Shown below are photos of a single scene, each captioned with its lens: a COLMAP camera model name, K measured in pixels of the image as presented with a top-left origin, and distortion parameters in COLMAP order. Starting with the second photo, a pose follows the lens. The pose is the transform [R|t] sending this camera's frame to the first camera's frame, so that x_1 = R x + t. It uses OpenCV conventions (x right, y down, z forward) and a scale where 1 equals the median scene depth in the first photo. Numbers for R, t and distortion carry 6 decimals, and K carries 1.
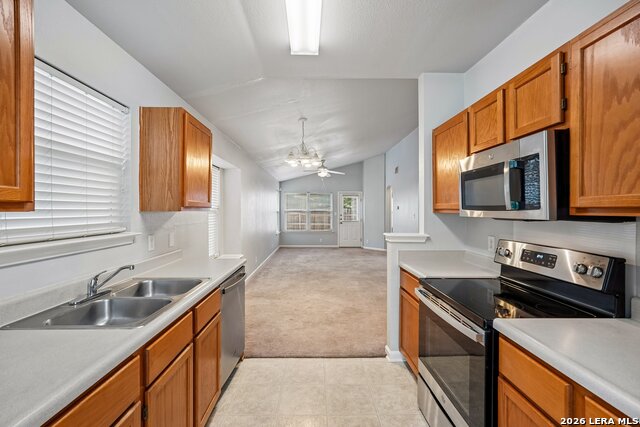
lens RADIAL K [[285.2, 0, 316.6], [0, 285.2, 209.0], [0, 0, 1]] dist [-0.016084, 0.007170]
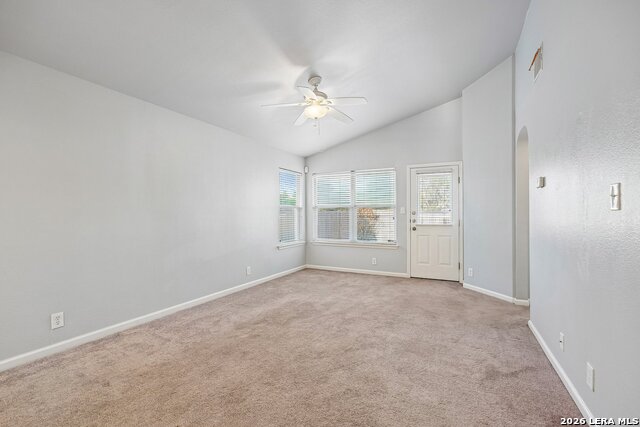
lens RADIAL K [[285.2, 0, 315.4], [0, 285.2, 215.0], [0, 0, 1]] dist [-0.016084, 0.007170]
pose [[0.883294, -0.003358, -0.468807, 0.544878], [0.008217, 0.999932, 0.008319, 0.065691], [0.468747, -0.011200, 0.883262, 1.588547]]
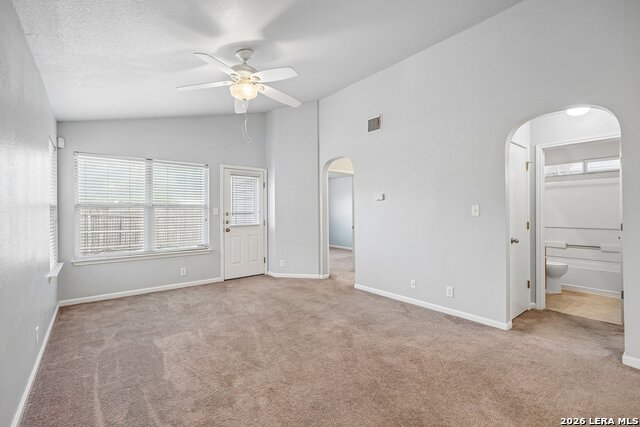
lens RADIAL K [[285.2, 0, 319.6], [0, 285.2, 210.9], [0, 0, 1]] dist [-0.016084, 0.007170]
pose [[0.783209, -0.004567, 0.621742, -0.302321], [-0.000553, 0.999968, 0.008043, 0.041694], [-0.621759, -0.006643, 0.783181, 1.712639]]
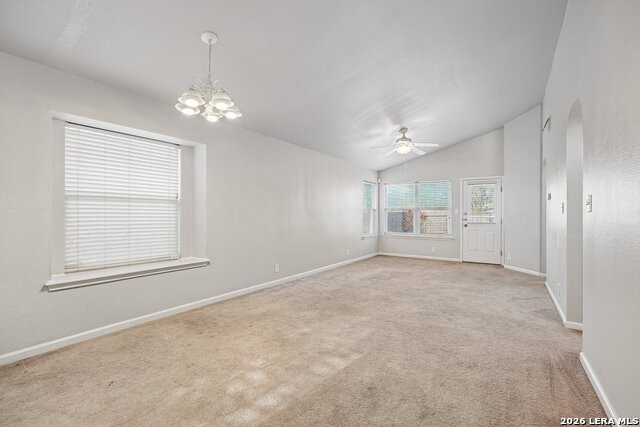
lens RADIAL K [[285.2, 0, 314.7], [0, 285.2, 216.7], [0, 0, 1]] dist [-0.016084, 0.007170]
pose [[0.815331, 0.004158, -0.578980, 0.598445], [0.004523, 0.999898, 0.013550, 0.060521], [0.578977, -0.013666, 0.815229, 0.842098]]
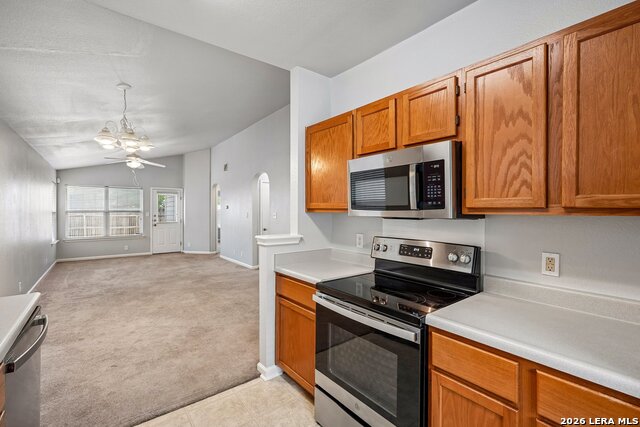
lens RADIAL K [[285.2, 0, 318.9], [0, 285.2, 209.2], [0, 0, 1]] dist [-0.016084, 0.007170]
pose [[0.795815, -0.000252, 0.605540, -0.116460], [-0.001576, 0.999996, 0.002487, -0.000277], [-0.605538, -0.002934, 0.795811, 0.152584]]
